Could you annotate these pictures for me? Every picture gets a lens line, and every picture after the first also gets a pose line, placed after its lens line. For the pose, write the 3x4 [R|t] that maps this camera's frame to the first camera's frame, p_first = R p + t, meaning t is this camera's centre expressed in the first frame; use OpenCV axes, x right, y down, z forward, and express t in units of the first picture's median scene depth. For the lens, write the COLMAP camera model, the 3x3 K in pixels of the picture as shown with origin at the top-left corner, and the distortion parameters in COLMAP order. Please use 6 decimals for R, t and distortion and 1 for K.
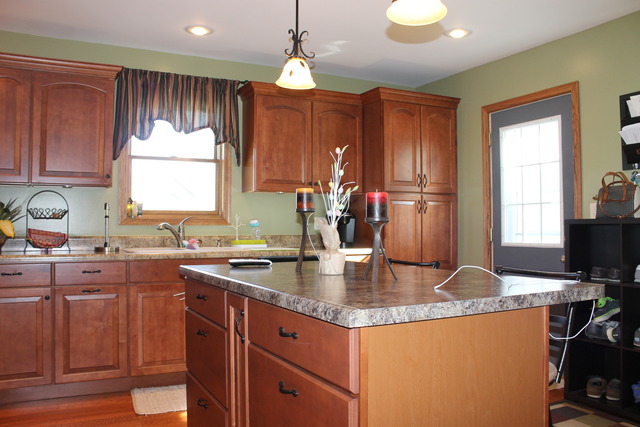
lens RADIAL K [[543.6, 0, 321.5], [0, 543.6, 212.8], [0, 0, 1]] dist [-0.142416, 0.080623]
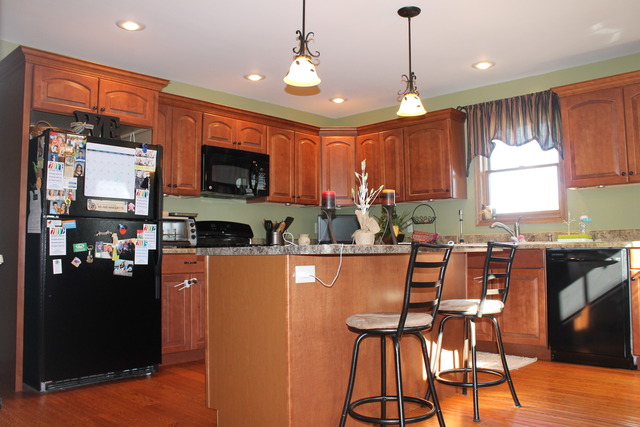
lens RADIAL K [[543.6, 0, 321.2], [0, 543.6, 212.4], [0, 0, 1]] dist [-0.142416, 0.080623]
pose [[0.333407, -0.070151, -0.940170, 0.694473], [0.037610, 0.997424, -0.061086, 0.052663], [0.942033, -0.014993, 0.335186, 0.201214]]
